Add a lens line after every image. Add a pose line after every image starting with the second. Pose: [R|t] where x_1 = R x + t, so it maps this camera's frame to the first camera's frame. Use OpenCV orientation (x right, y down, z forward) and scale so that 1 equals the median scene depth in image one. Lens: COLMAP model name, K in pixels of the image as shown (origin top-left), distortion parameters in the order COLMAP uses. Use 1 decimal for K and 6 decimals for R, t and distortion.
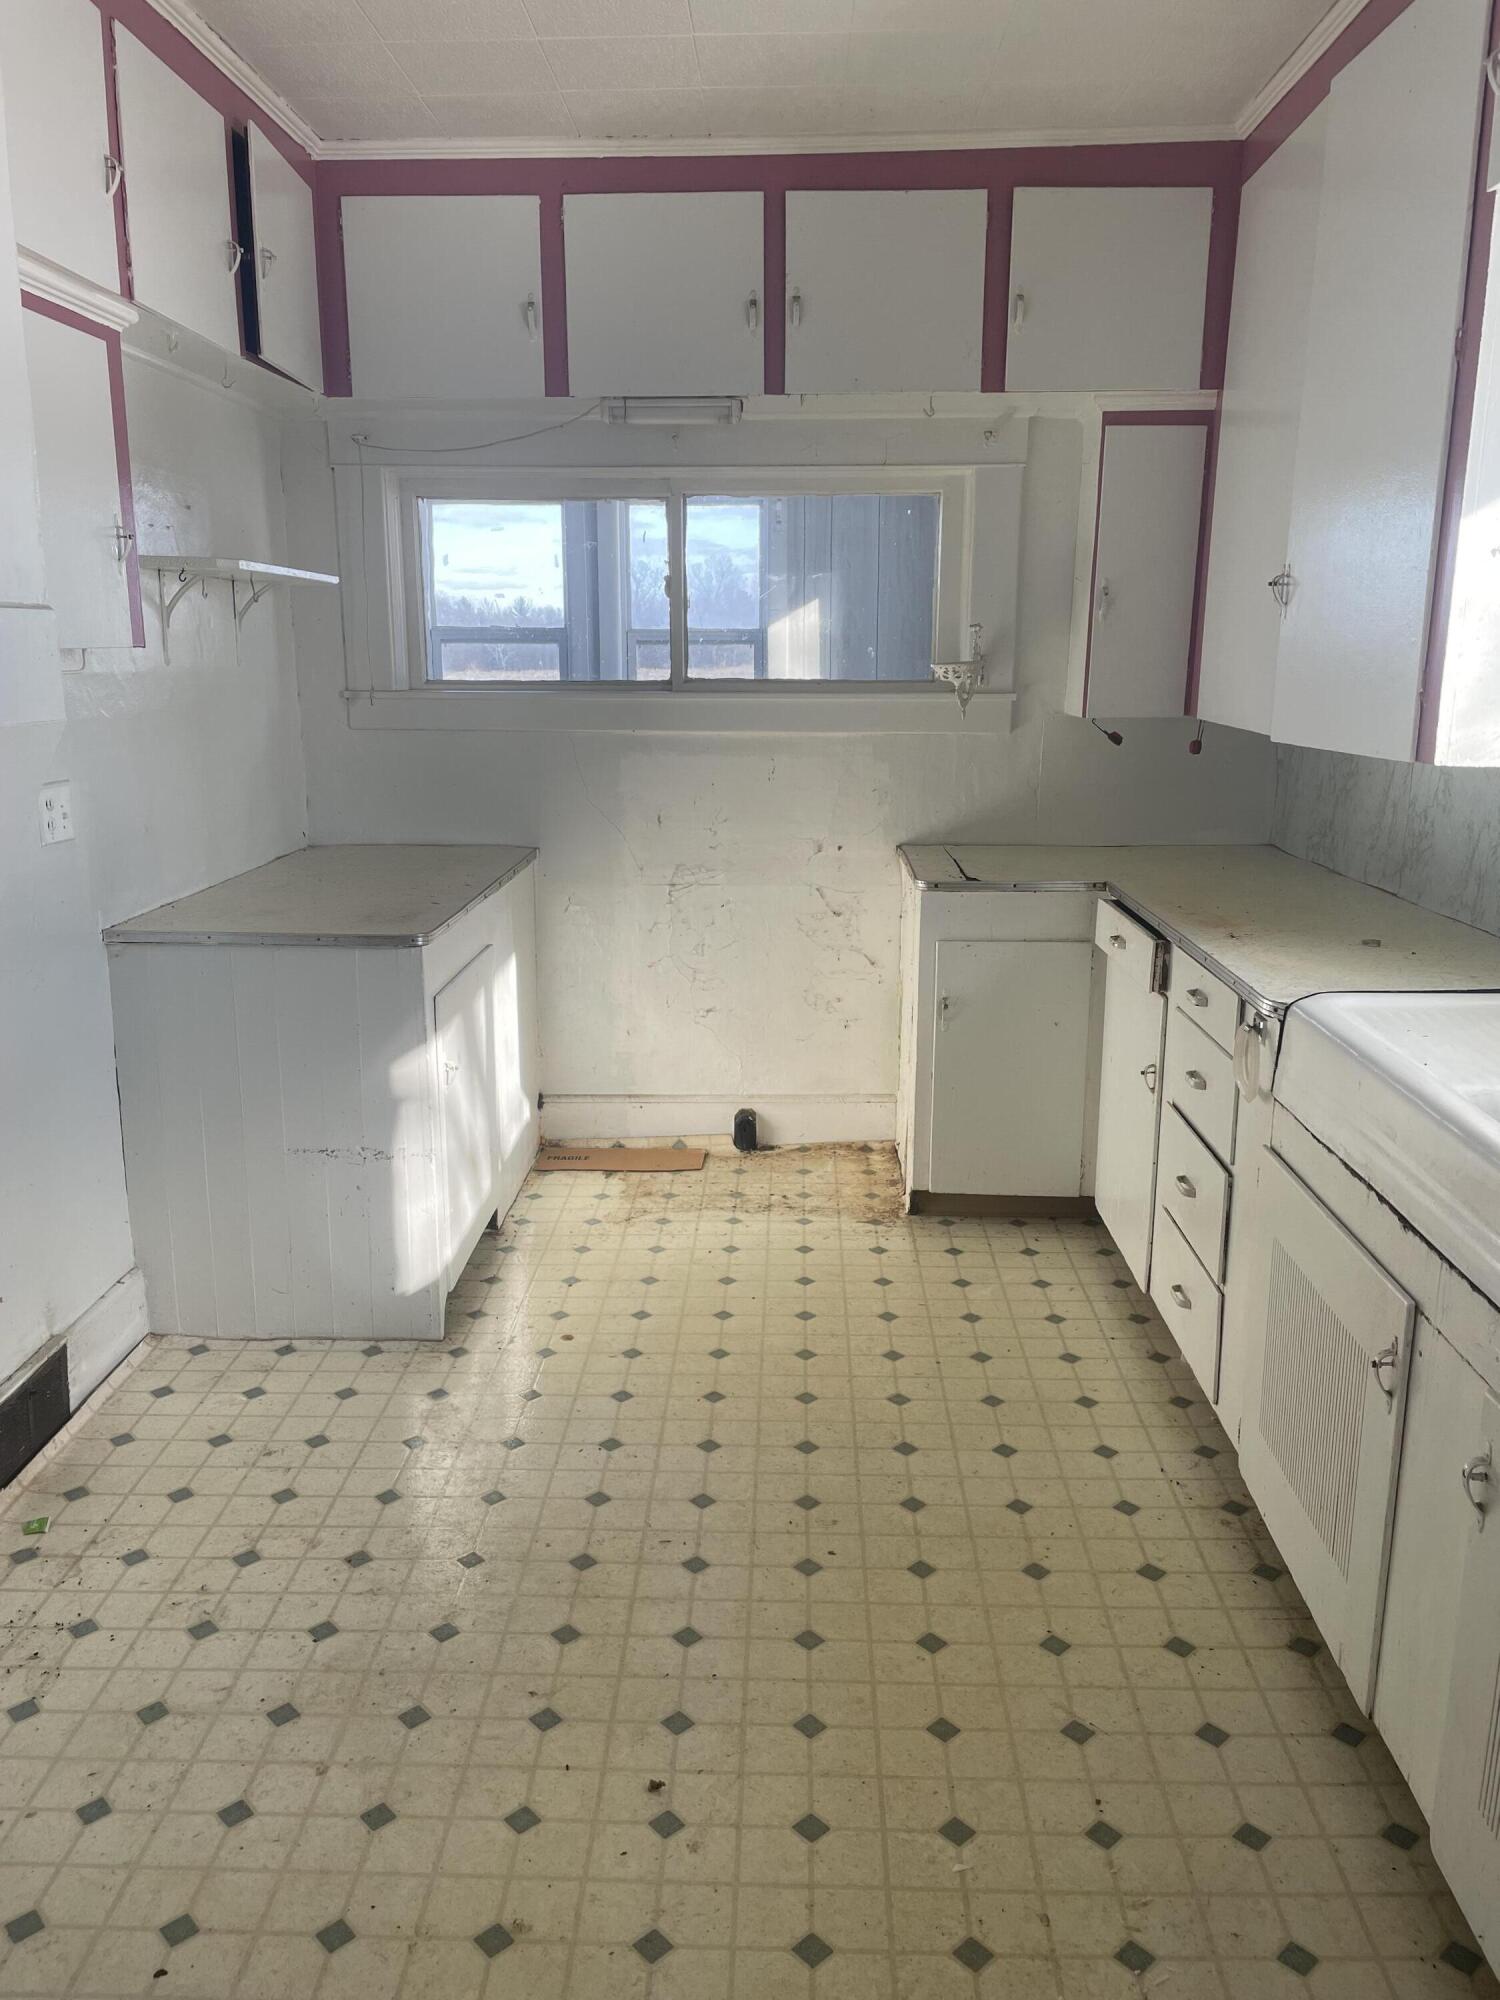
lens RADIAL K [[1502.5, 0, 752.8], [0, 1502.5, 974.2], [0, 0, 1]] dist [0.090346, -0.111439]
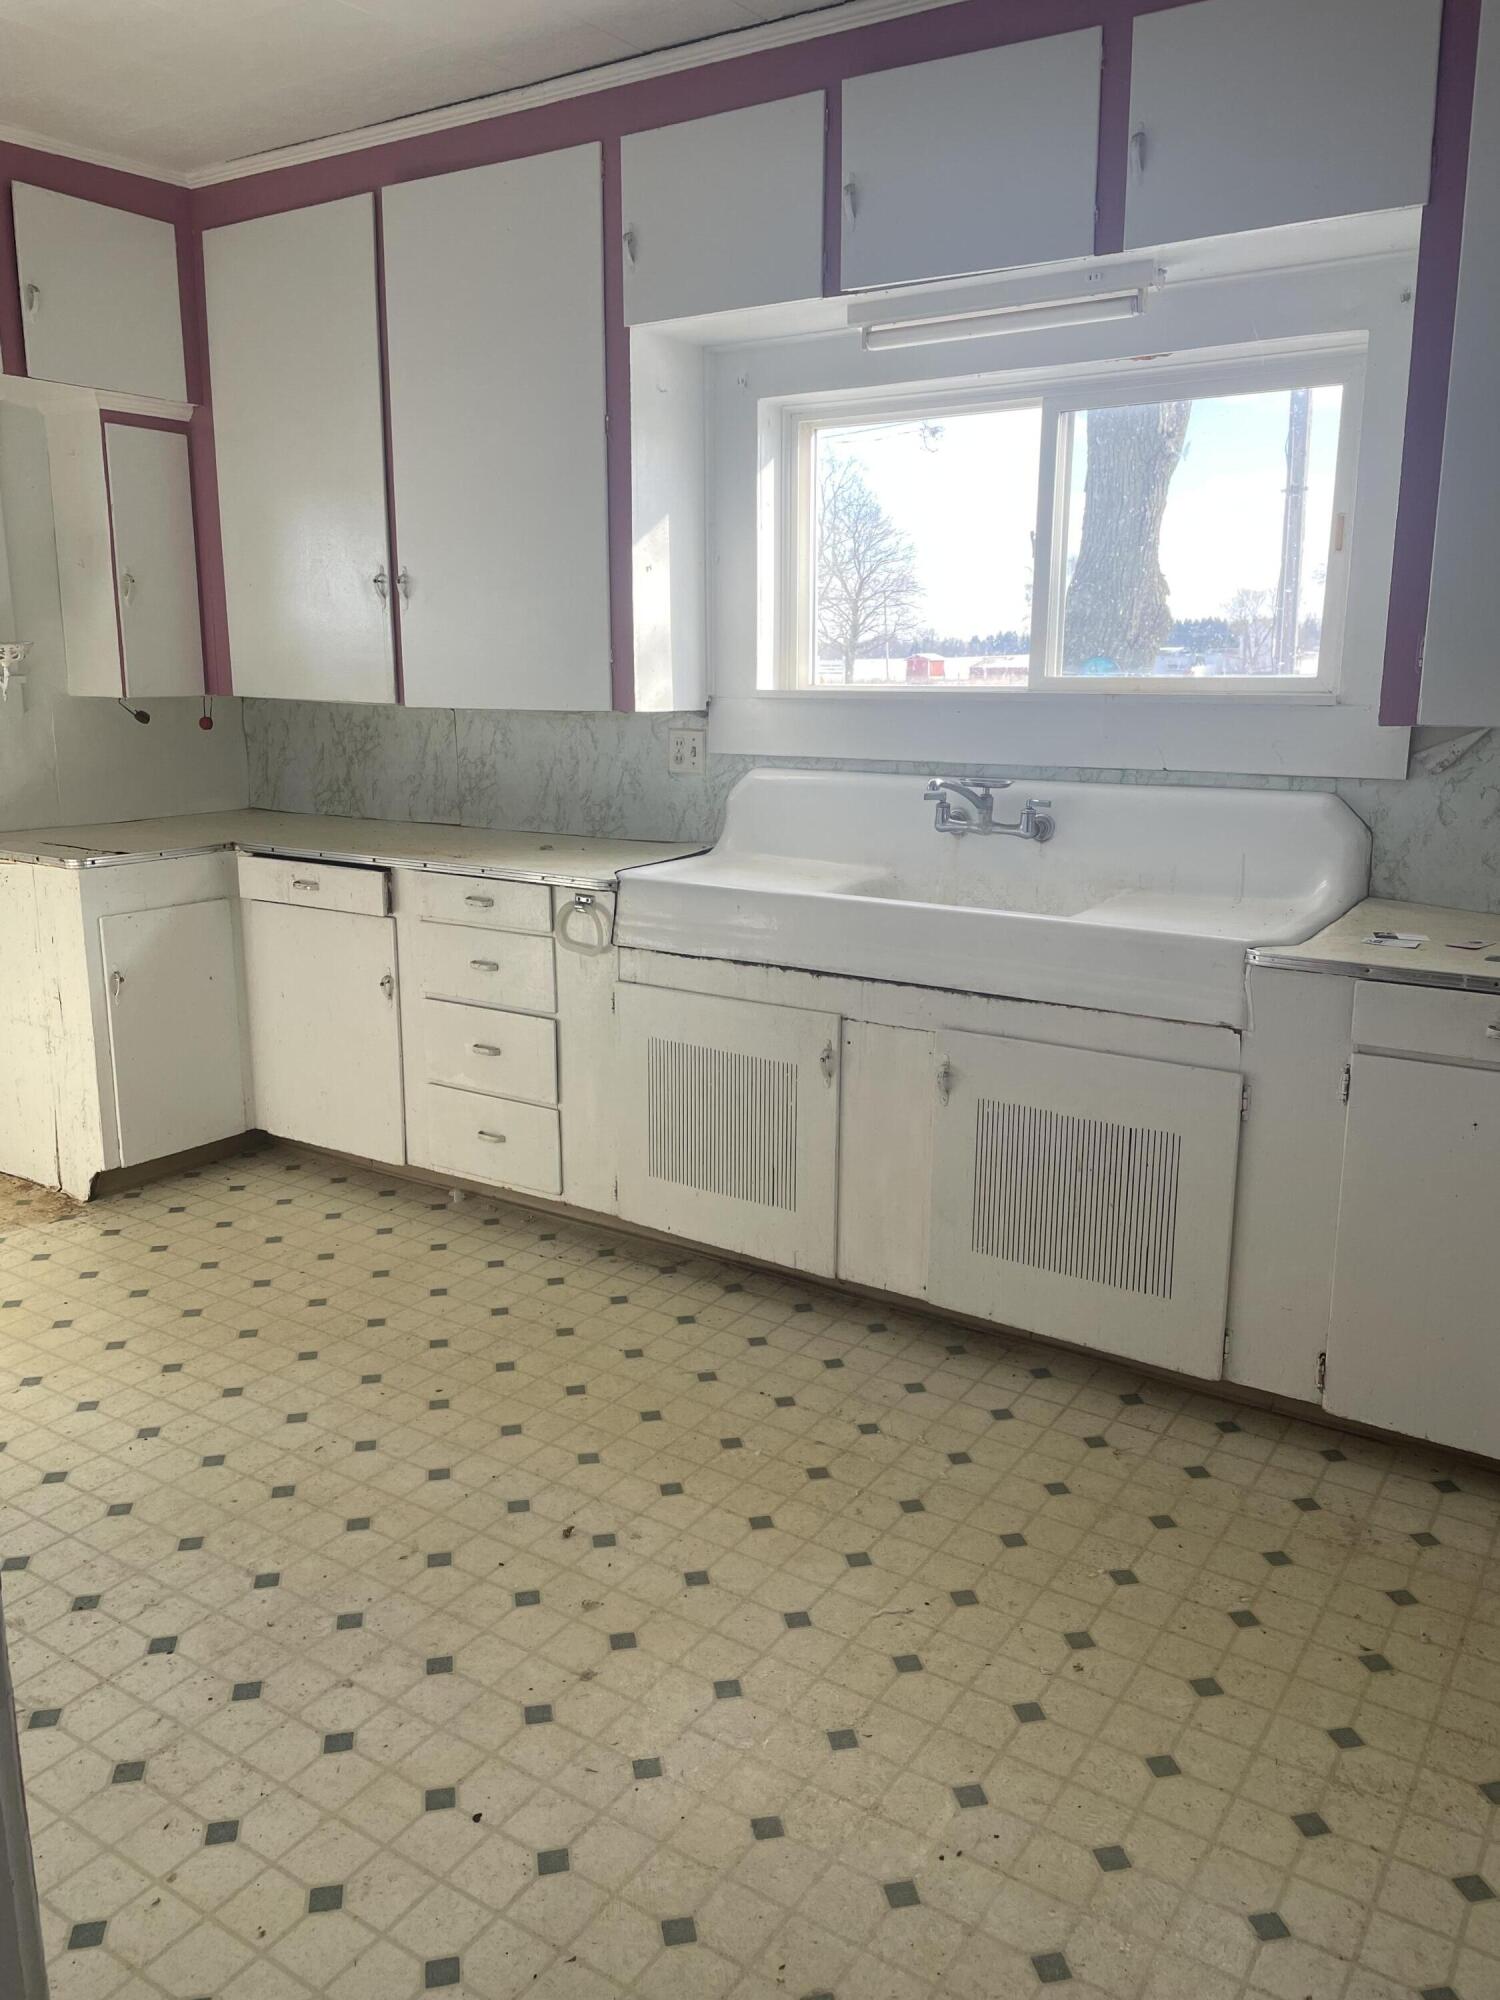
lens RADIAL K [[1502.5, 0, 752.8], [0, 1502.5, 974.2], [0, 0, 1]] dist [0.090346, -0.111439]
pose [[0.524148, -0.174414, 0.833576, -0.599550], [0.180277, 0.979345, 0.091556, 0.000840], [-0.832327, 0.102286, 0.544765, 0.099925]]
